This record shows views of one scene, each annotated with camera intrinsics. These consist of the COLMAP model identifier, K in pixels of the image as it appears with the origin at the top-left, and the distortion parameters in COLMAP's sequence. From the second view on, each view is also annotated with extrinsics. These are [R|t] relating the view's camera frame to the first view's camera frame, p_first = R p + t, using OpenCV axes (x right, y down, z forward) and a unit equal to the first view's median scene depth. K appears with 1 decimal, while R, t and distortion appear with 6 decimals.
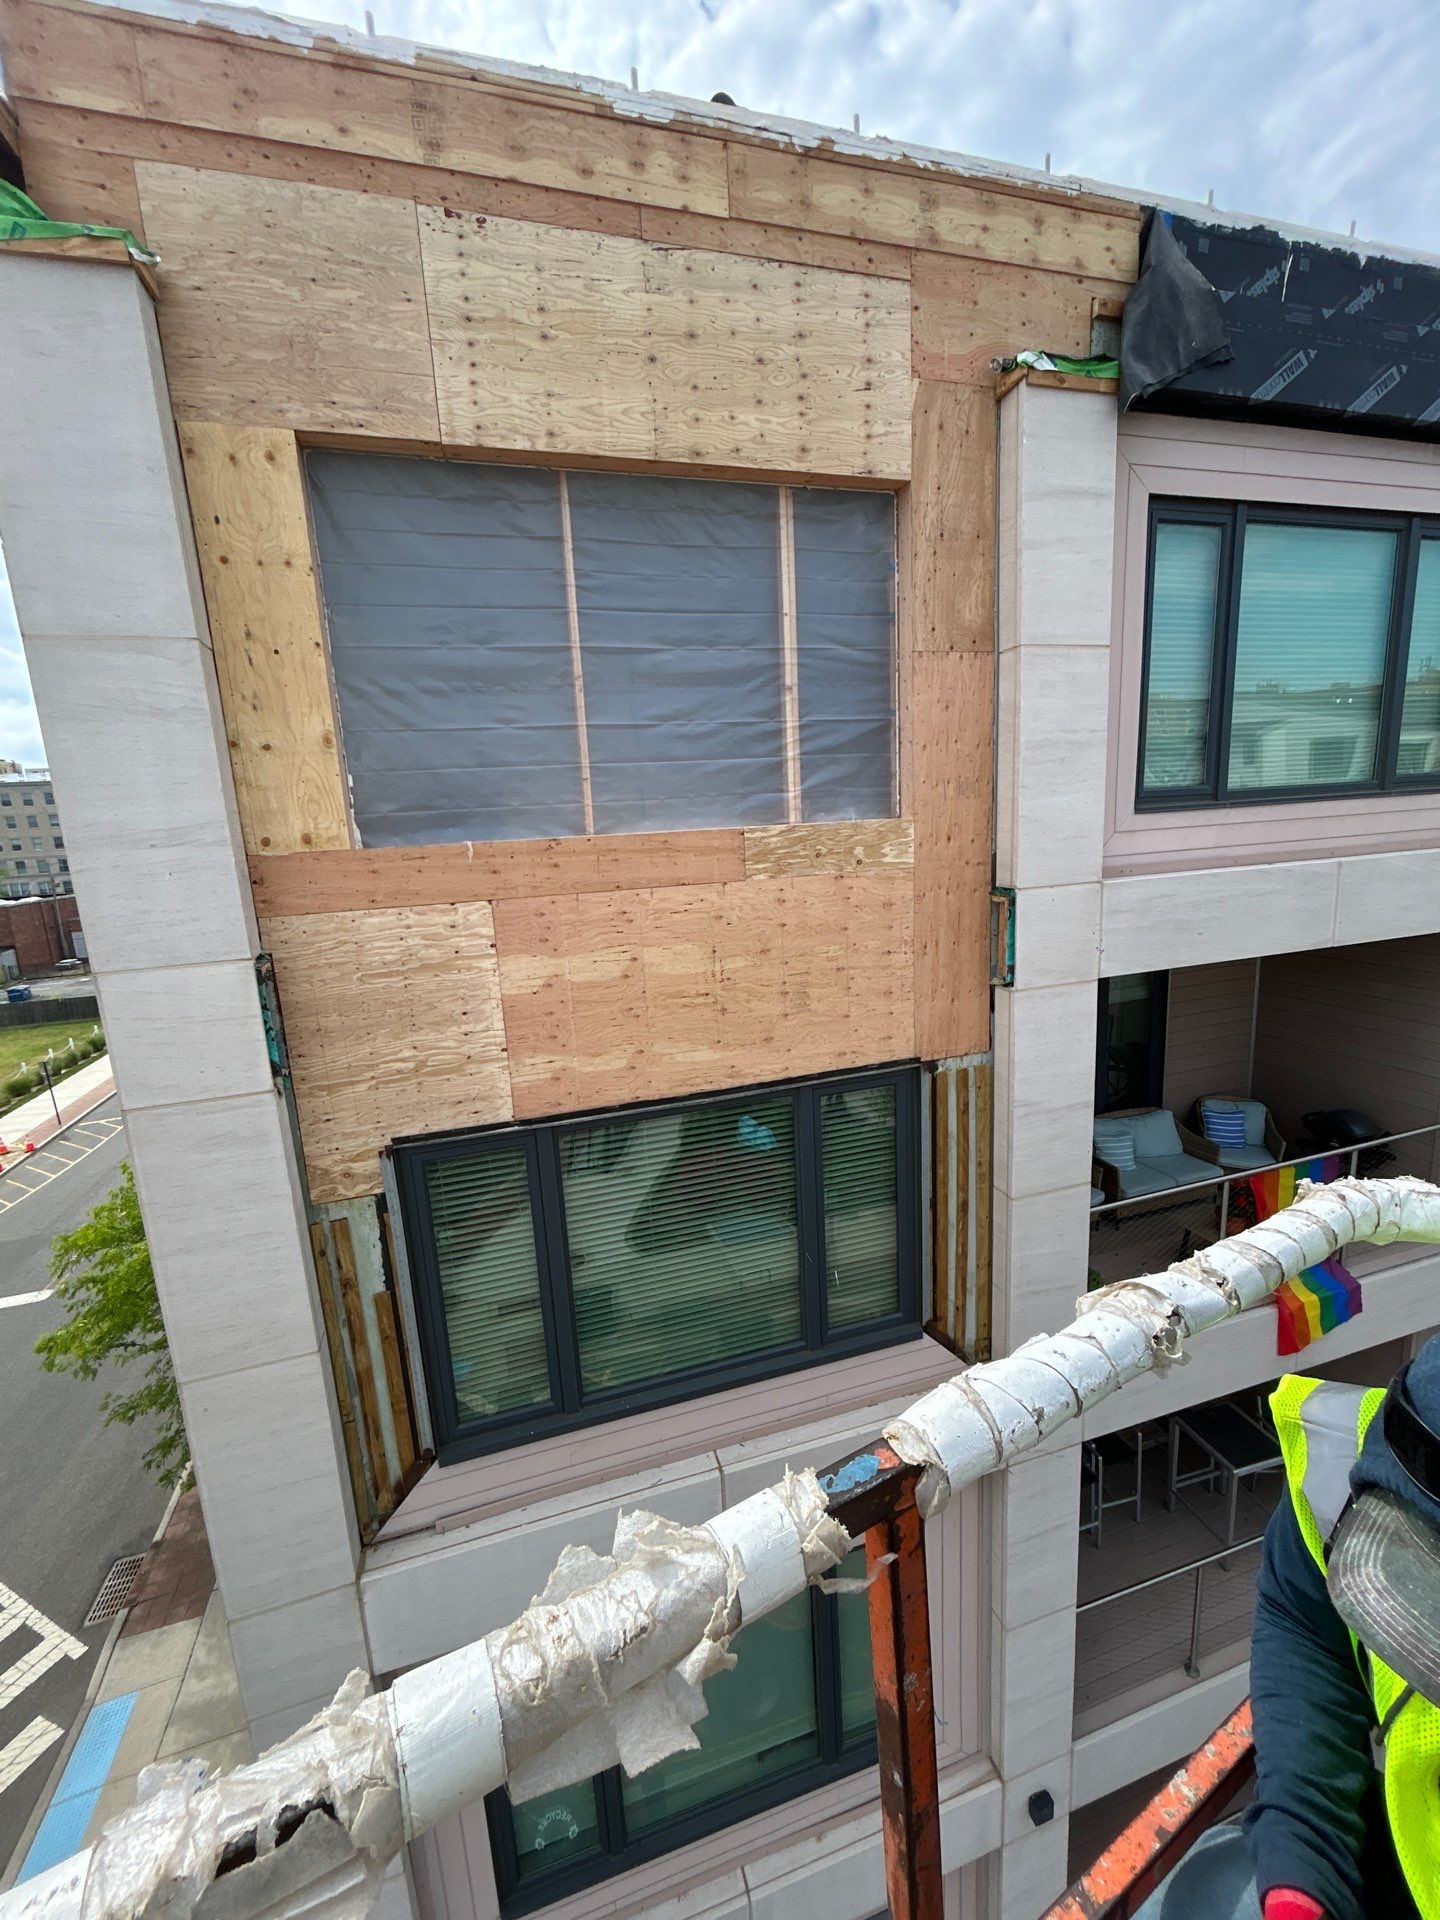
lens RADIAL K [[775.0, 0, 720.0], [0, 775.0, 960.0], [0, 0, 1]] dist [-0.000753, -0.000210]
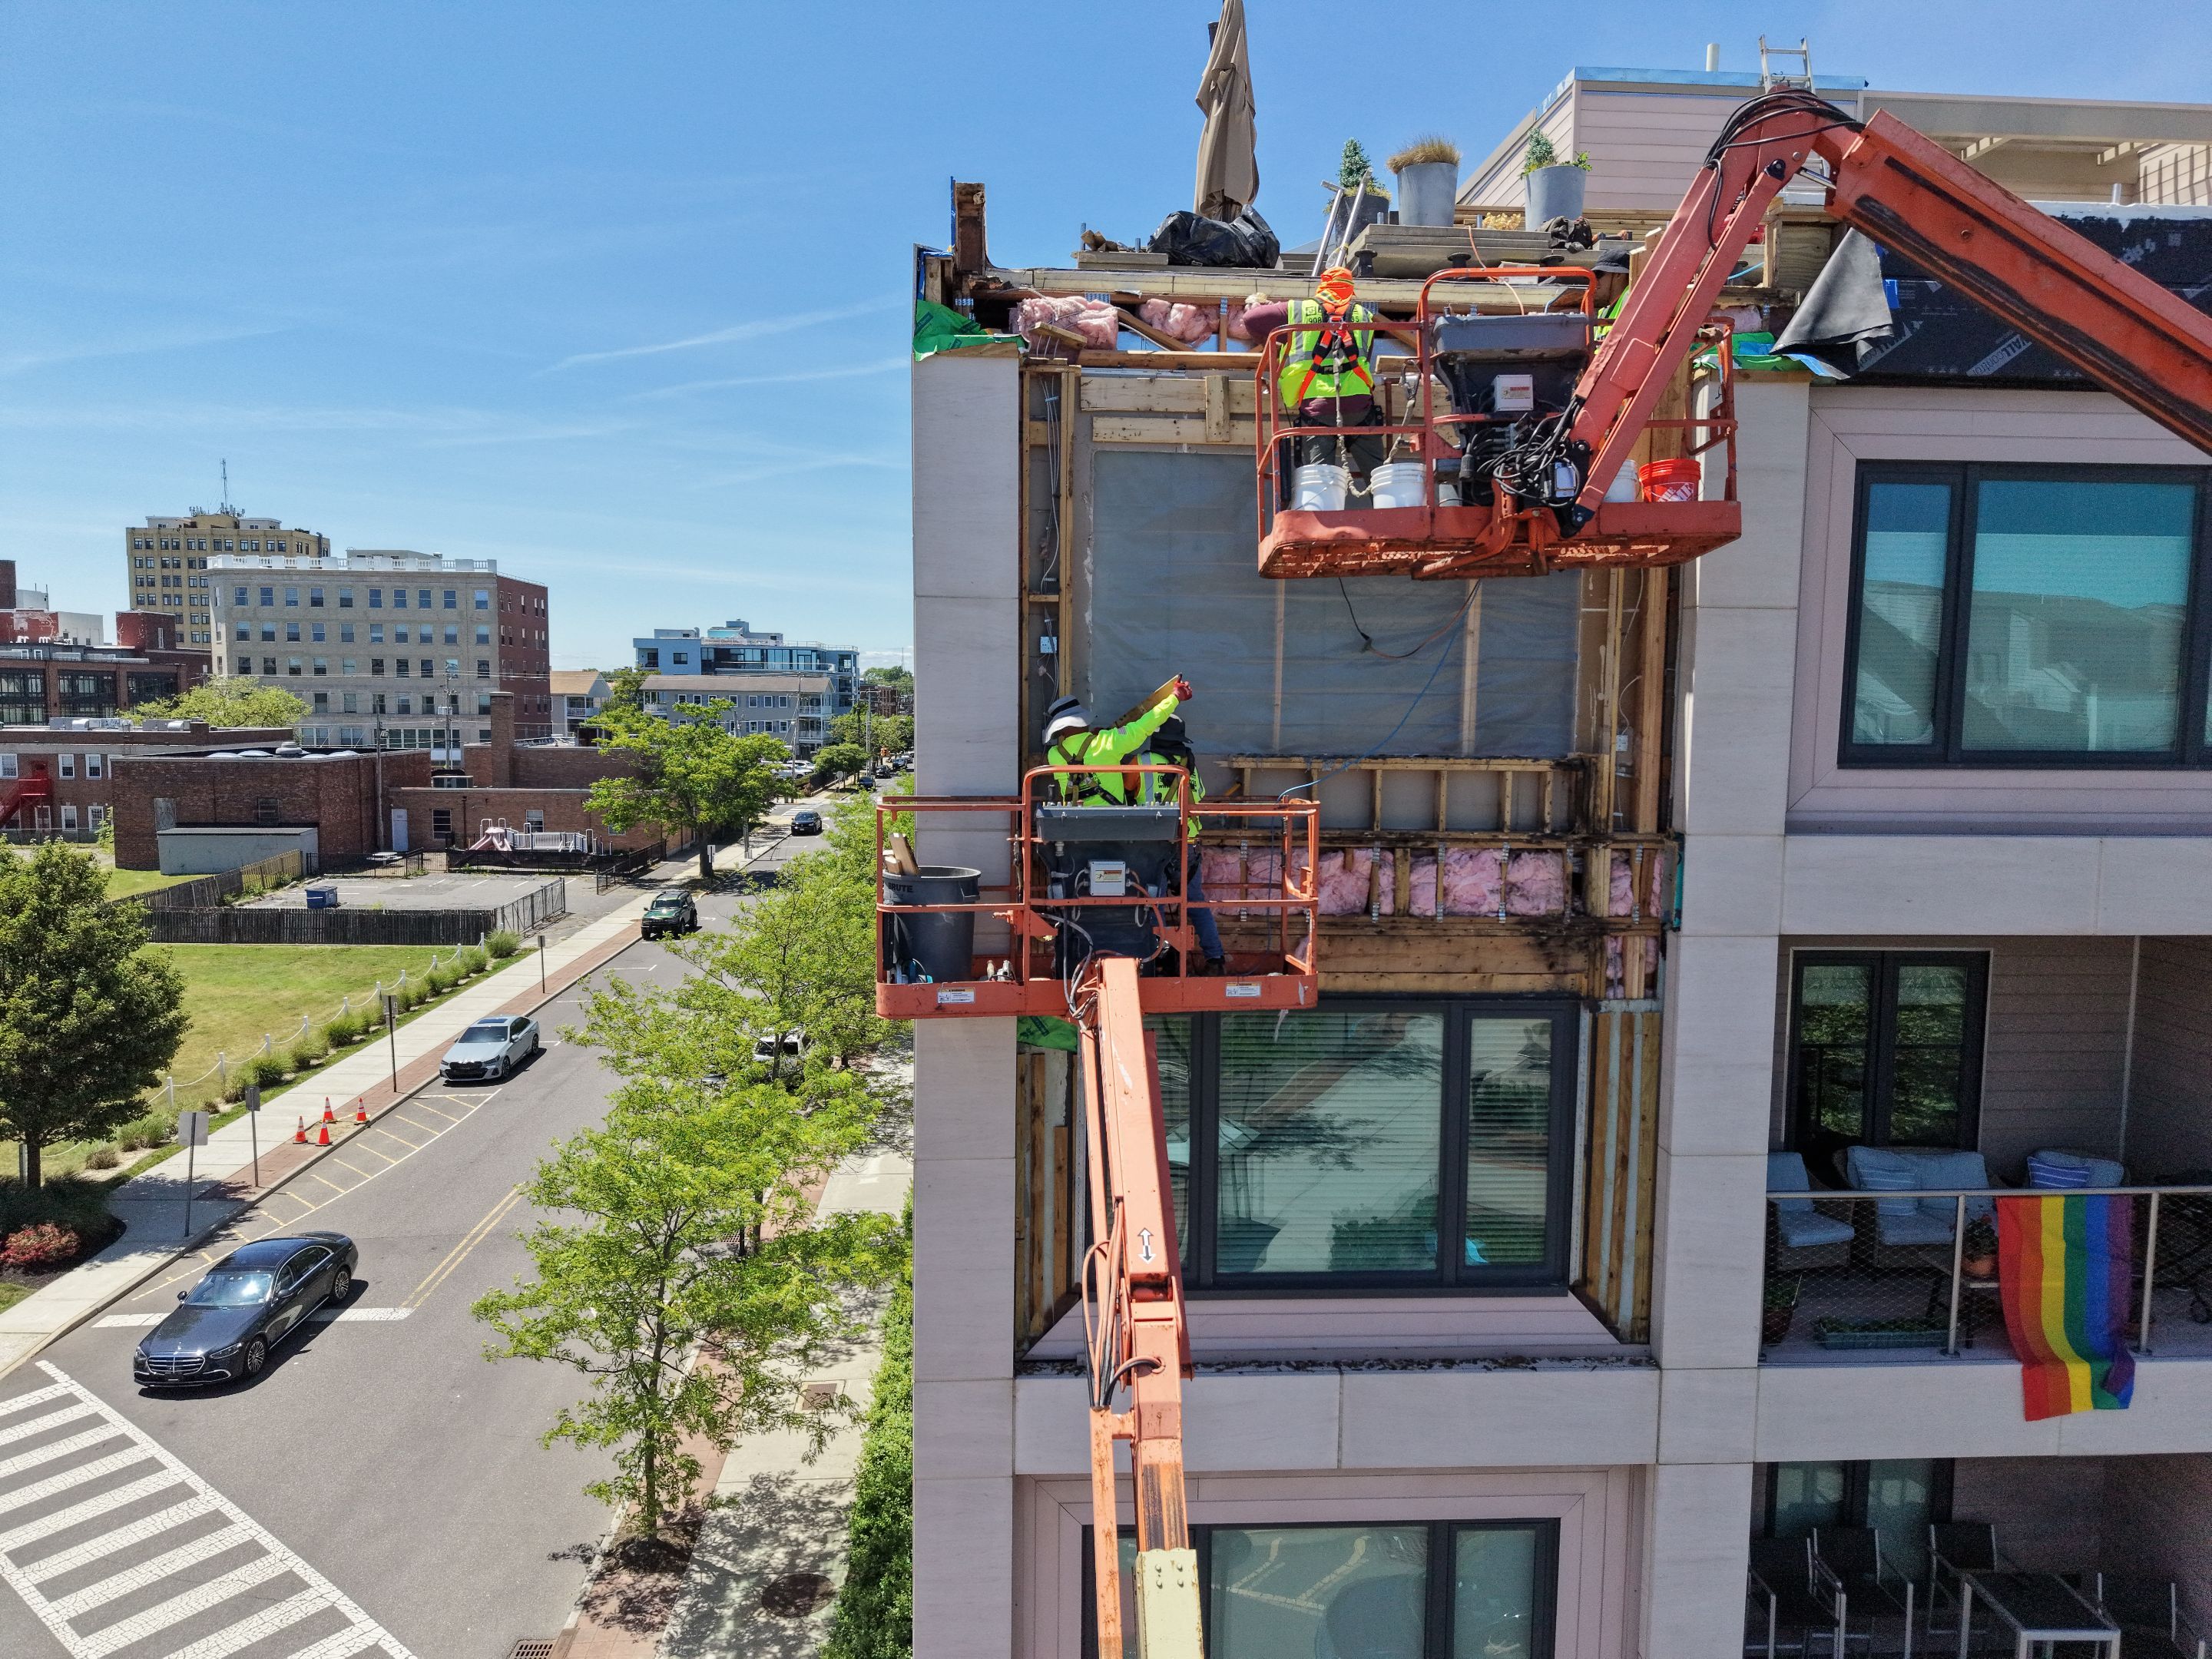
lens RADIAL K [[1455.8, 0, 1106.0], [0, 1455.8, 829.5], [0, 0, 1]] dist [0.005968, 0.002374]
pose [[0.969430, 0.087205, -0.229348, 0.072416], [-0.105926, 0.991864, -0.070603, 0.106334], [0.221325, 0.092739, 0.970780, -0.920359]]
